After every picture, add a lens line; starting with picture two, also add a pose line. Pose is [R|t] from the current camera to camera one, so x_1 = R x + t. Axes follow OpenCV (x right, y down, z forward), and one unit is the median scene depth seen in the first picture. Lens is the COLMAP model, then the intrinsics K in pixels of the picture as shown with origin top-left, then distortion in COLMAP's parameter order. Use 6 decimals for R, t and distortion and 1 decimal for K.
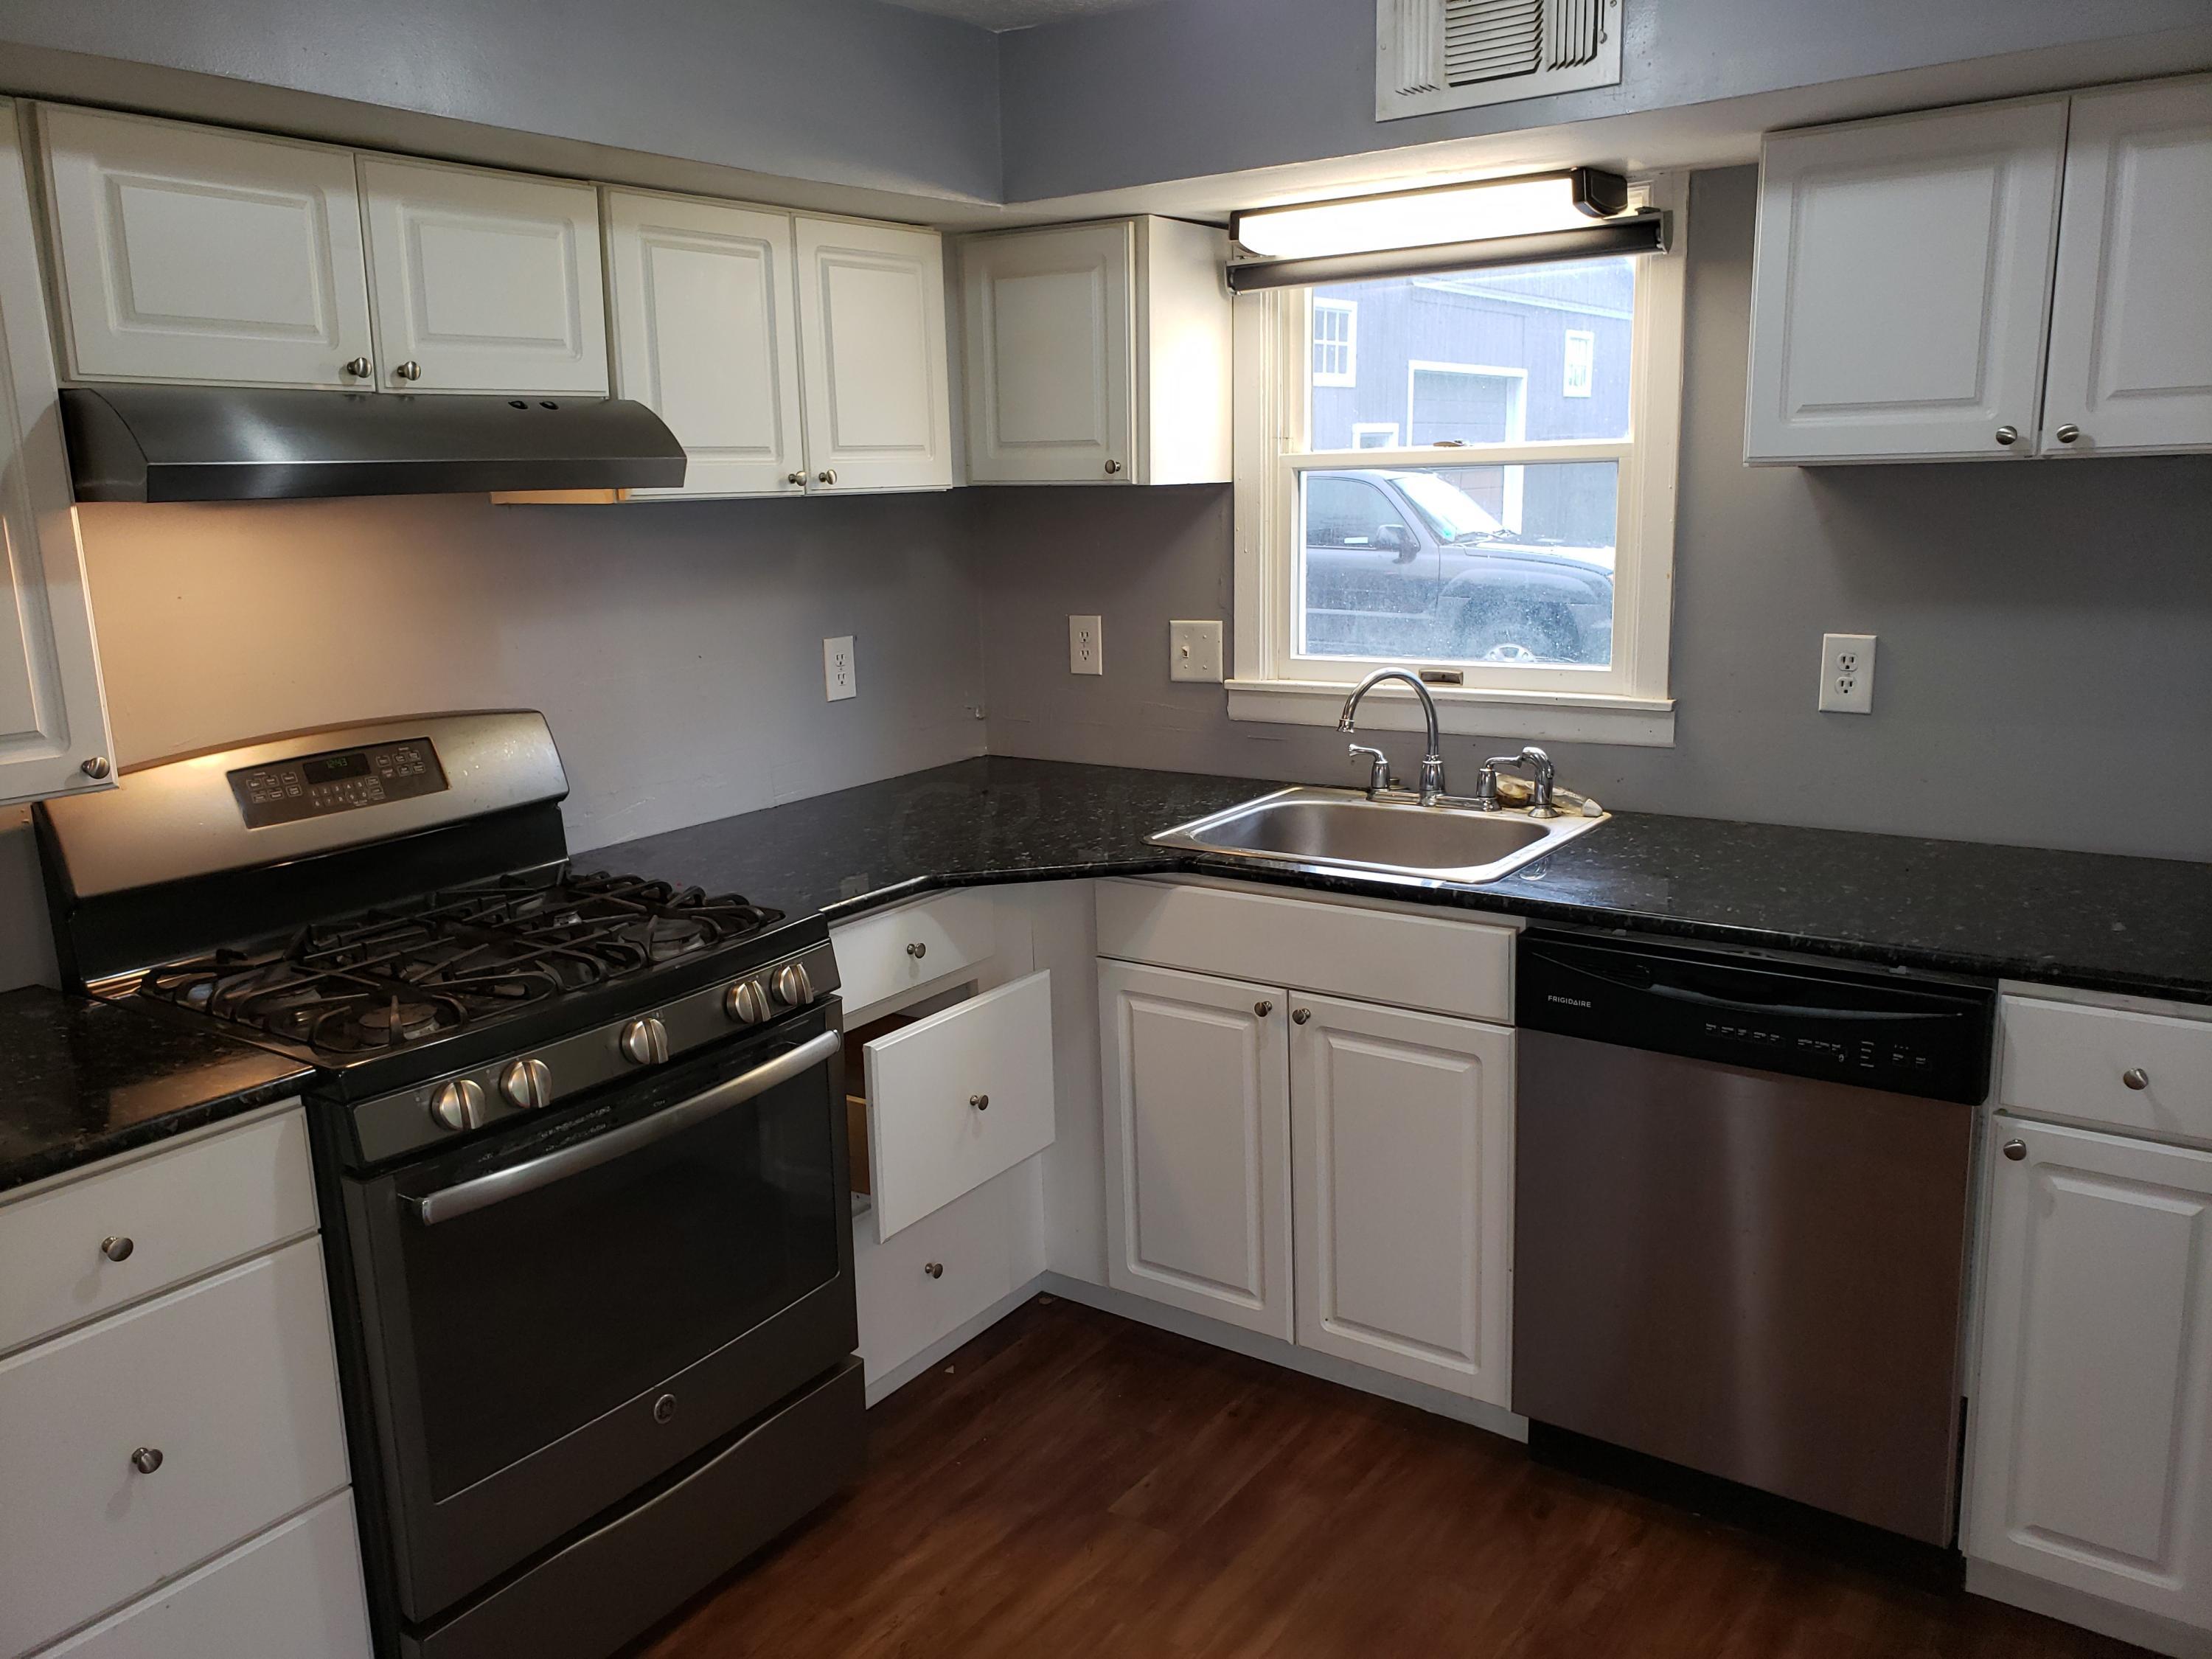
lens RADIAL K [[1719.5, 0, 1106.0], [0, 1719.5, 829.5], [0, 0, 1]] dist [0.009216, 0.005091]
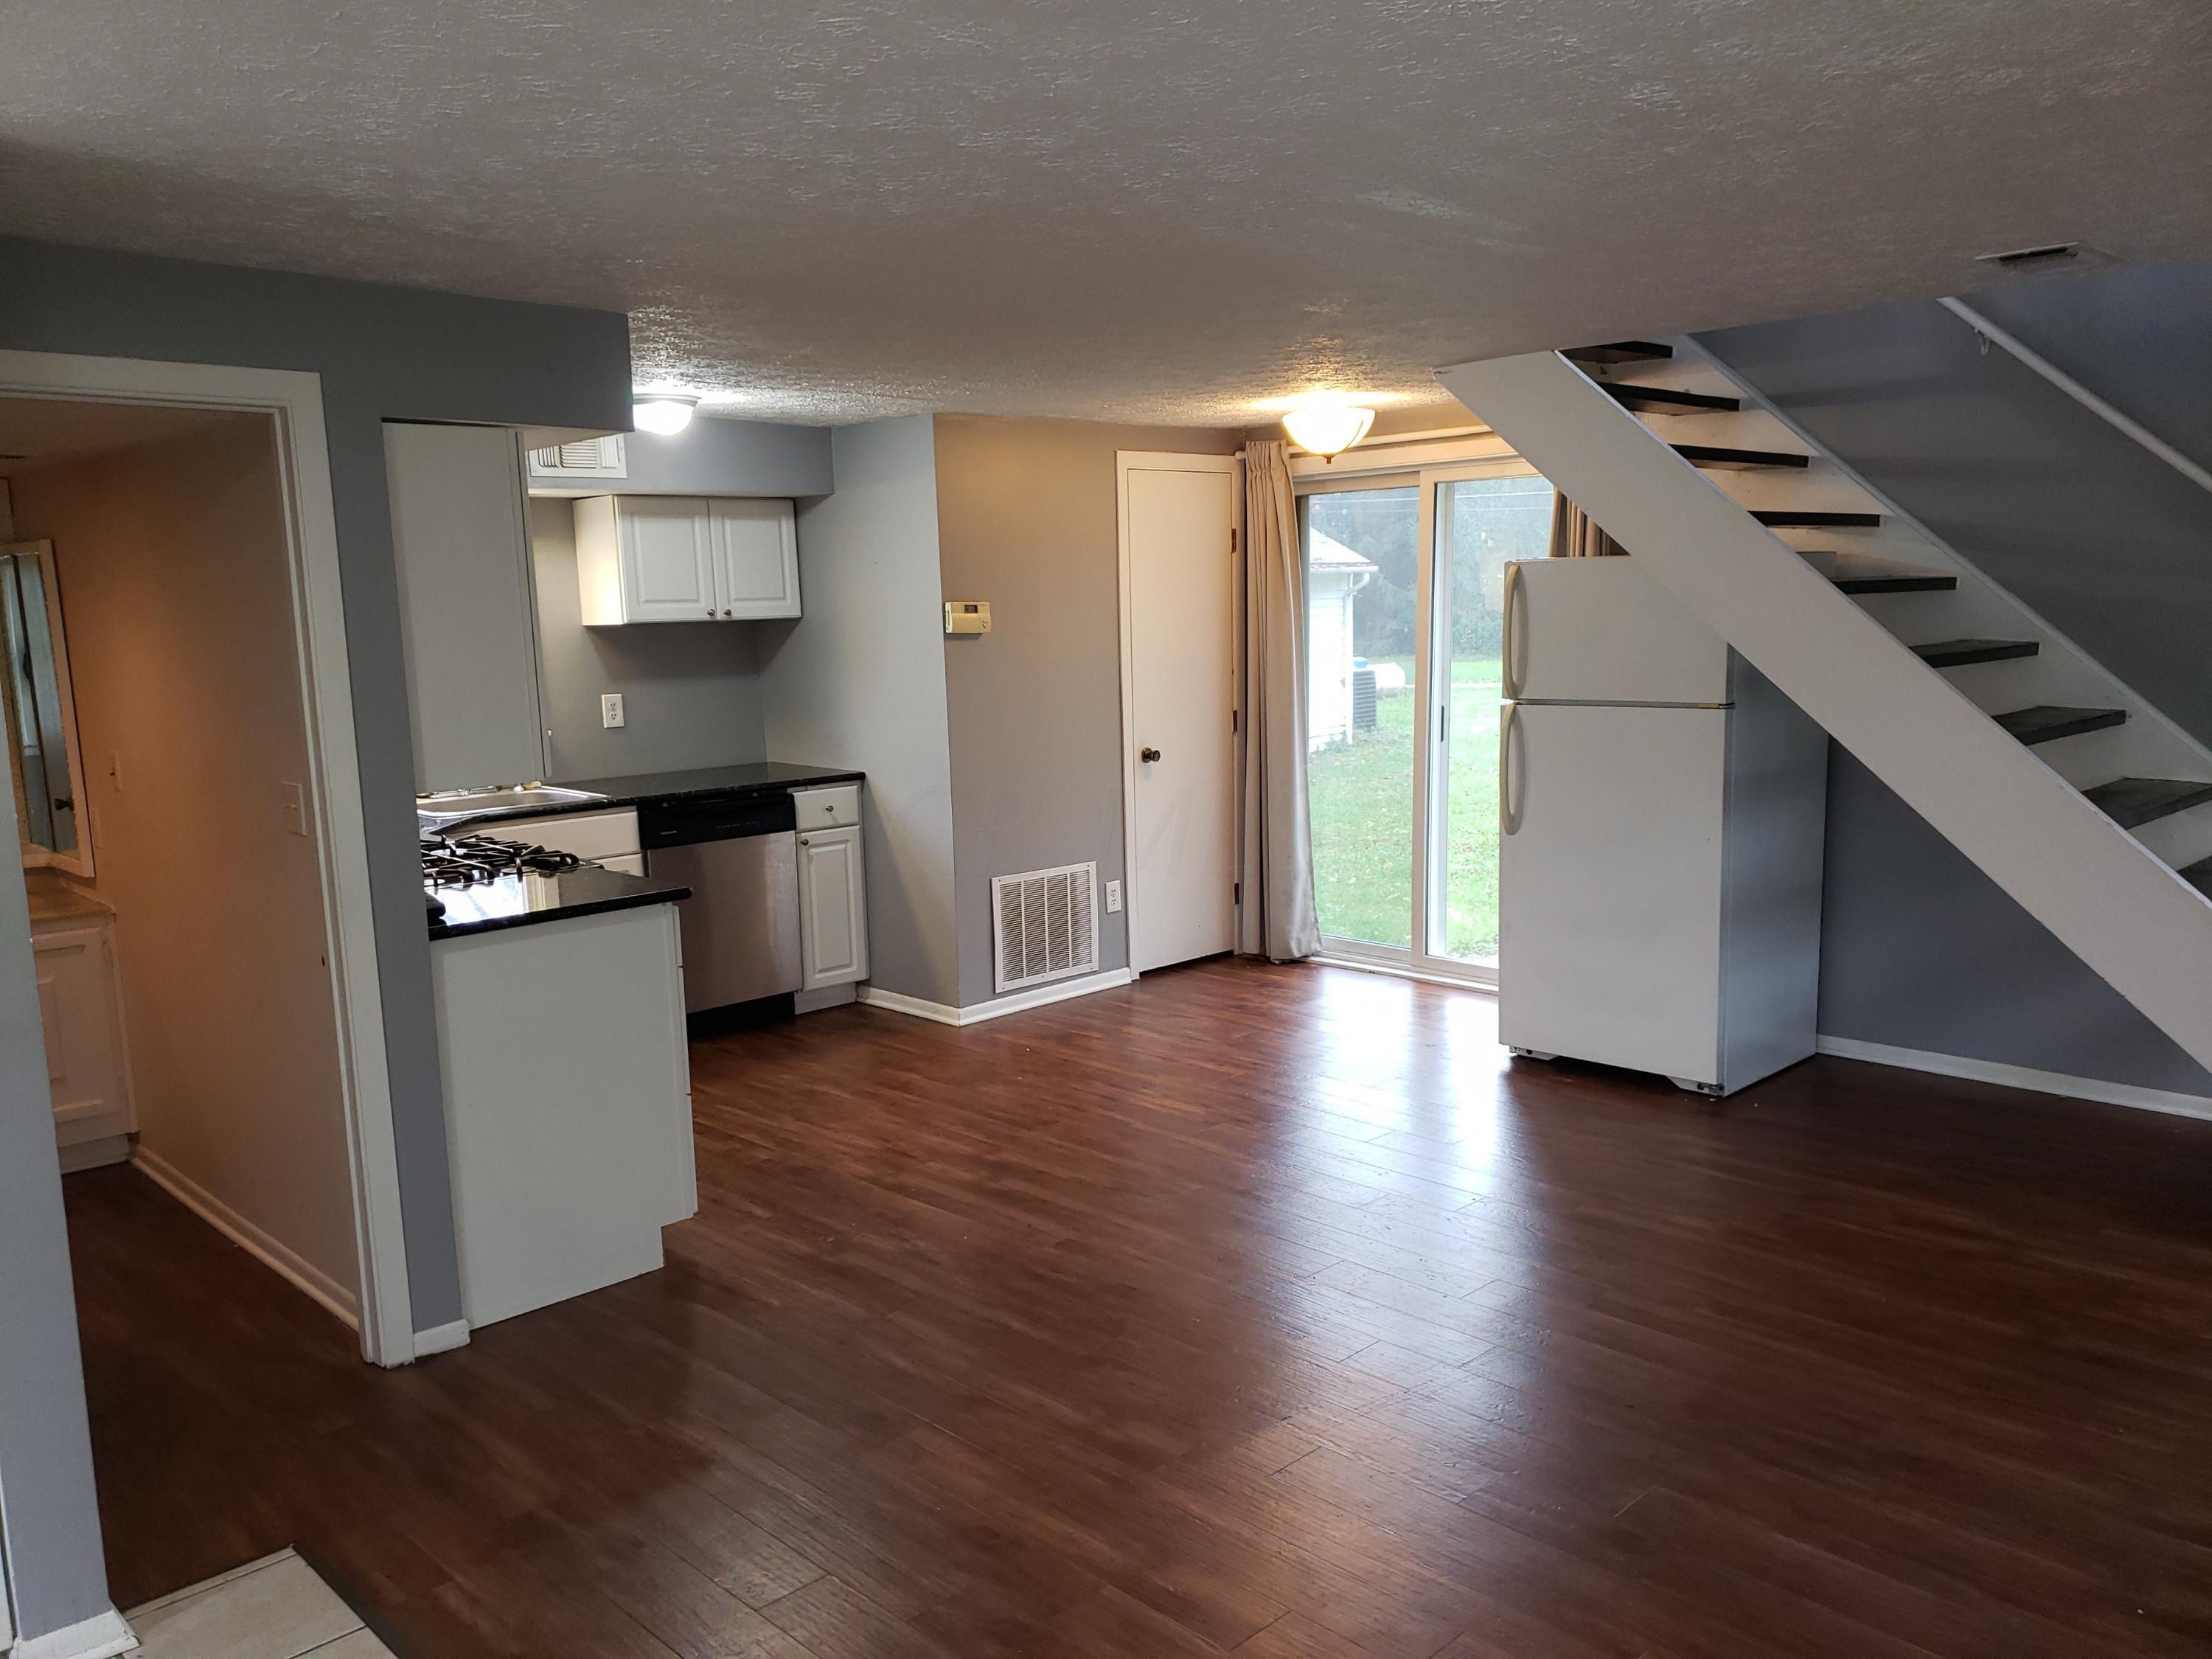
lens RADIAL K [[1719.5, 0, 1106.0], [0, 1719.5, 829.5], [0, 0, 1]] dist [0.009216, 0.005091]
pose [[0.187503, -0.103440, 0.976802, -2.171626], [0.223588, 0.972829, 0.060100, 0.094565], [-0.956478, 0.207132, 0.205537, -0.127255]]
